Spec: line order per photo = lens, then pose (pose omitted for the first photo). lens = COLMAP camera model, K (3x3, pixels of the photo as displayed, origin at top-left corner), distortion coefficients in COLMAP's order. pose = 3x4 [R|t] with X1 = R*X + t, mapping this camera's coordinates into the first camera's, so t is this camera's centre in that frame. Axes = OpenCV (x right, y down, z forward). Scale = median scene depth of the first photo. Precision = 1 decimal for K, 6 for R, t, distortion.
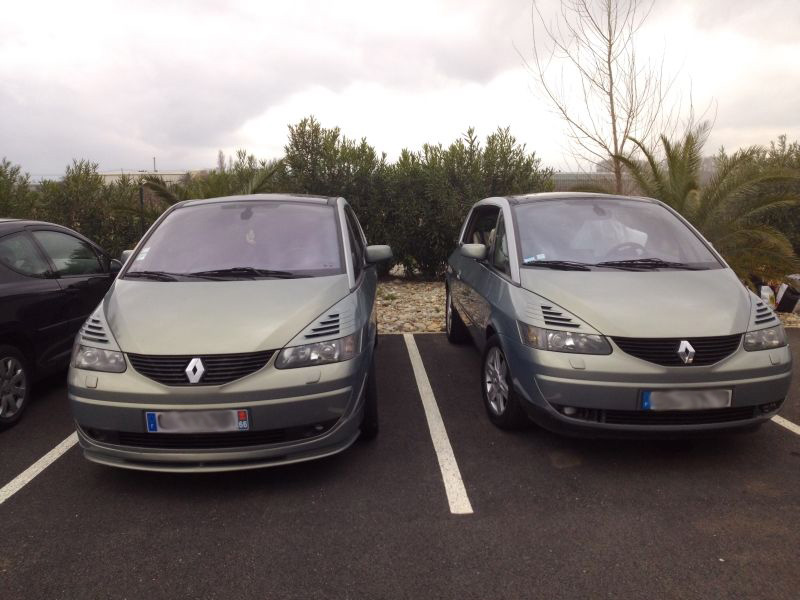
lens RADIAL K [[633.4, 0, 400.0], [0, 633.4, 300.0], [0, 0, 1]] dist [-0.064231, -0.002109]
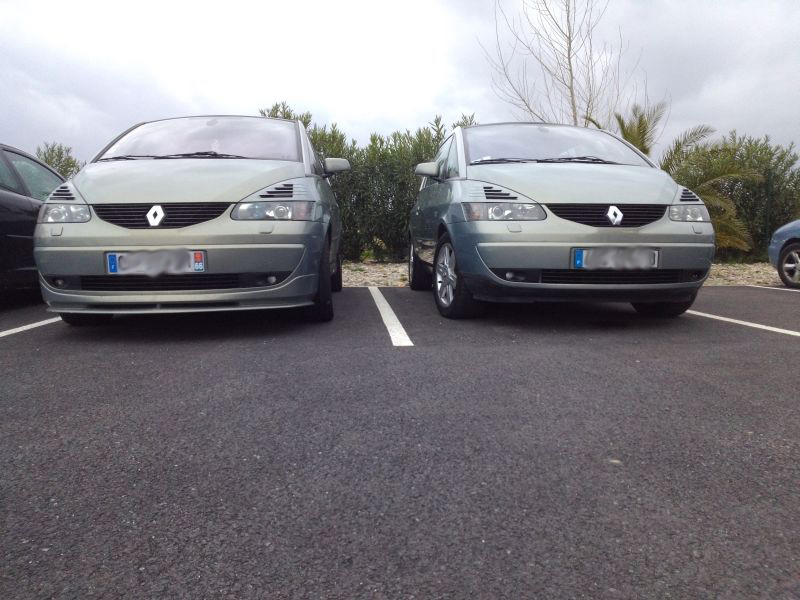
lens RADIAL K [[633.4, 0, 400.0], [0, 633.4, 300.0], [0, 0, 1]] dist [-0.064231, -0.002109]
pose [[0.999443, -0.000607, 0.033379, 0.048096], [0.002488, 0.998408, -0.056345, 0.275947], [-0.033292, 0.056396, 0.997853, -0.062478]]
